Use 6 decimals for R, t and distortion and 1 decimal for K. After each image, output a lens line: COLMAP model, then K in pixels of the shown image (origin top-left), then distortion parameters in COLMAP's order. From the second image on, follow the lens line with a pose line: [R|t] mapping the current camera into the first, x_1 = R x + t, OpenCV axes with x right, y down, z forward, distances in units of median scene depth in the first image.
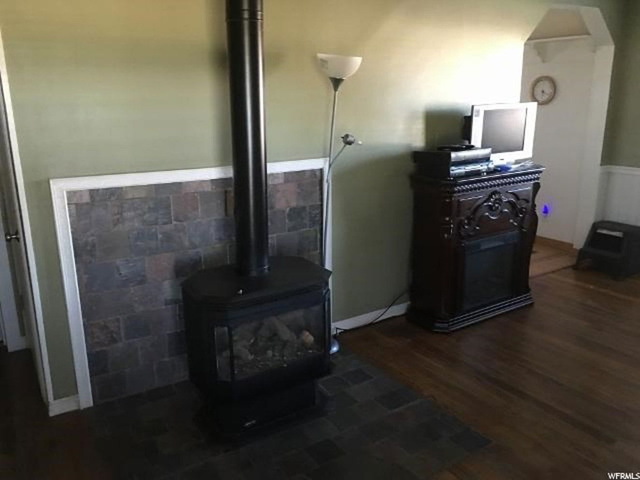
lens RADIAL K [[545.3, 0, 319.4], [0, 545.3, 238.4], [0, 0, 1]] dist [0.097023, -0.026391]
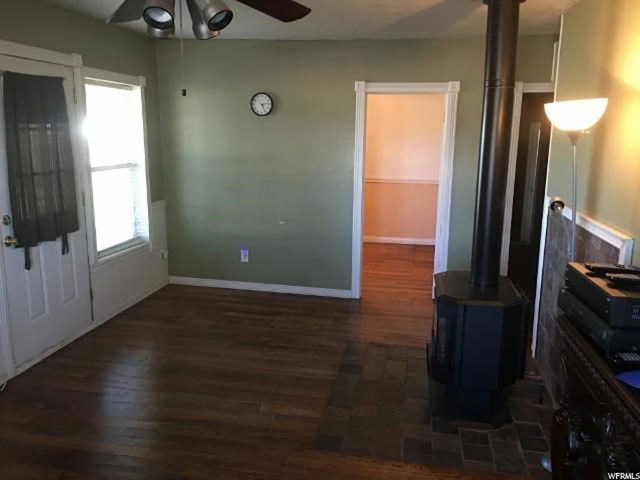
lens RADIAL K [[545.3, 0, 322.6], [0, 545.3, 242.8], [0, 0, 1]] dist [0.097023, -0.026391]
pose [[-0.692458, 0.149605, -0.705776, 0.876130], [-0.185383, 0.908520, 0.374466, -0.374604], [0.697234, 0.390141, -0.601378, 1.287452]]
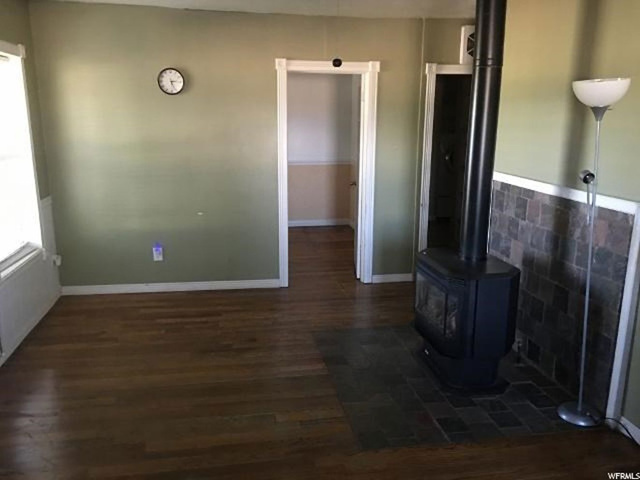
lens RADIAL K [[545.3, 0, 320.7], [0, 545.3, 238.2], [0, 0, 1]] dist [0.097023, -0.026391]
pose [[-0.400634, 0.217082, -0.890151, 1.020800], [-0.227856, 0.917400, 0.326280, -0.286388], [0.887454, 0.333545, -0.318078, 0.954011]]
